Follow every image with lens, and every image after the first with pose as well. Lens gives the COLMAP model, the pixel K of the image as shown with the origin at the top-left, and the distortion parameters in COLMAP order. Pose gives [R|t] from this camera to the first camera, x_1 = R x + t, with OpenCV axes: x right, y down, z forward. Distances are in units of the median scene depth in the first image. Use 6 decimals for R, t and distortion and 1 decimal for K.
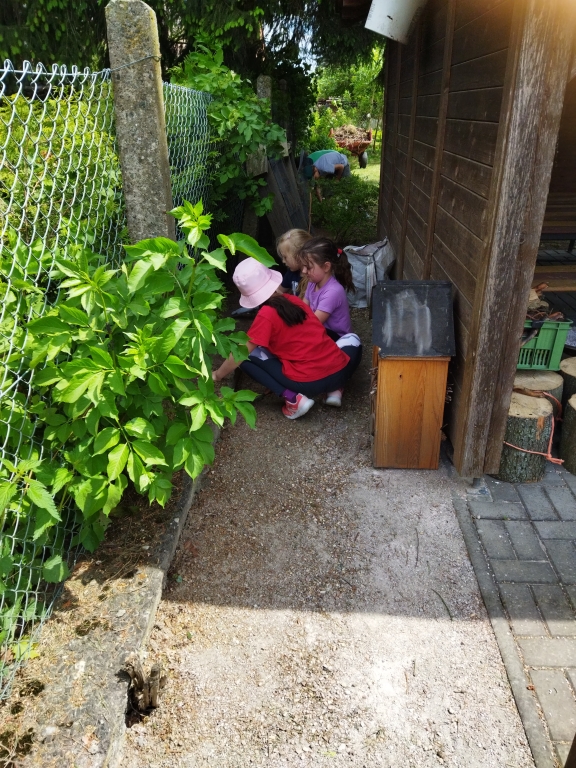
lens RADIAL K [[584.2, 0, 287.6], [0, 584.2, 384.6], [0, 0, 1]] dist [0.000935, -0.005926]
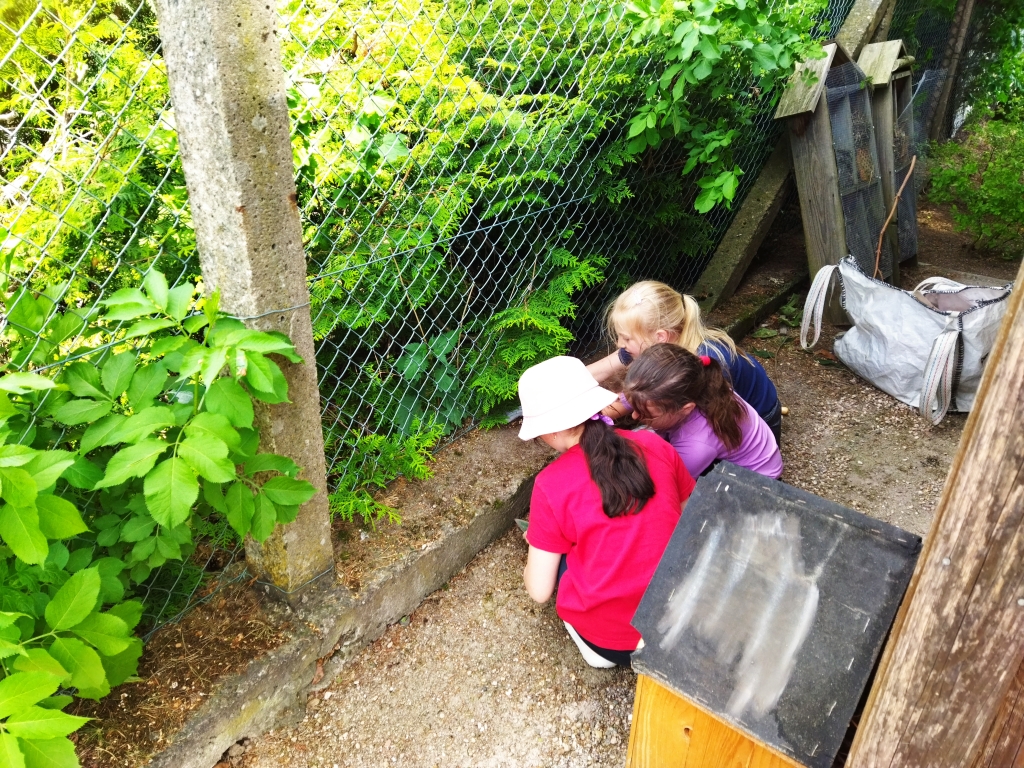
lens RADIAL K [[779.0, 0, 513.4], [0, 779.0, 360.2], [0, 0, 1]] dist [0.000935, -0.005926]
pose [[0.817529, 0.276701, -0.505057, 0.292755], [-0.251154, 0.960518, 0.119692, -0.276048], [0.518235, 0.028996, 0.854746, 0.517184]]
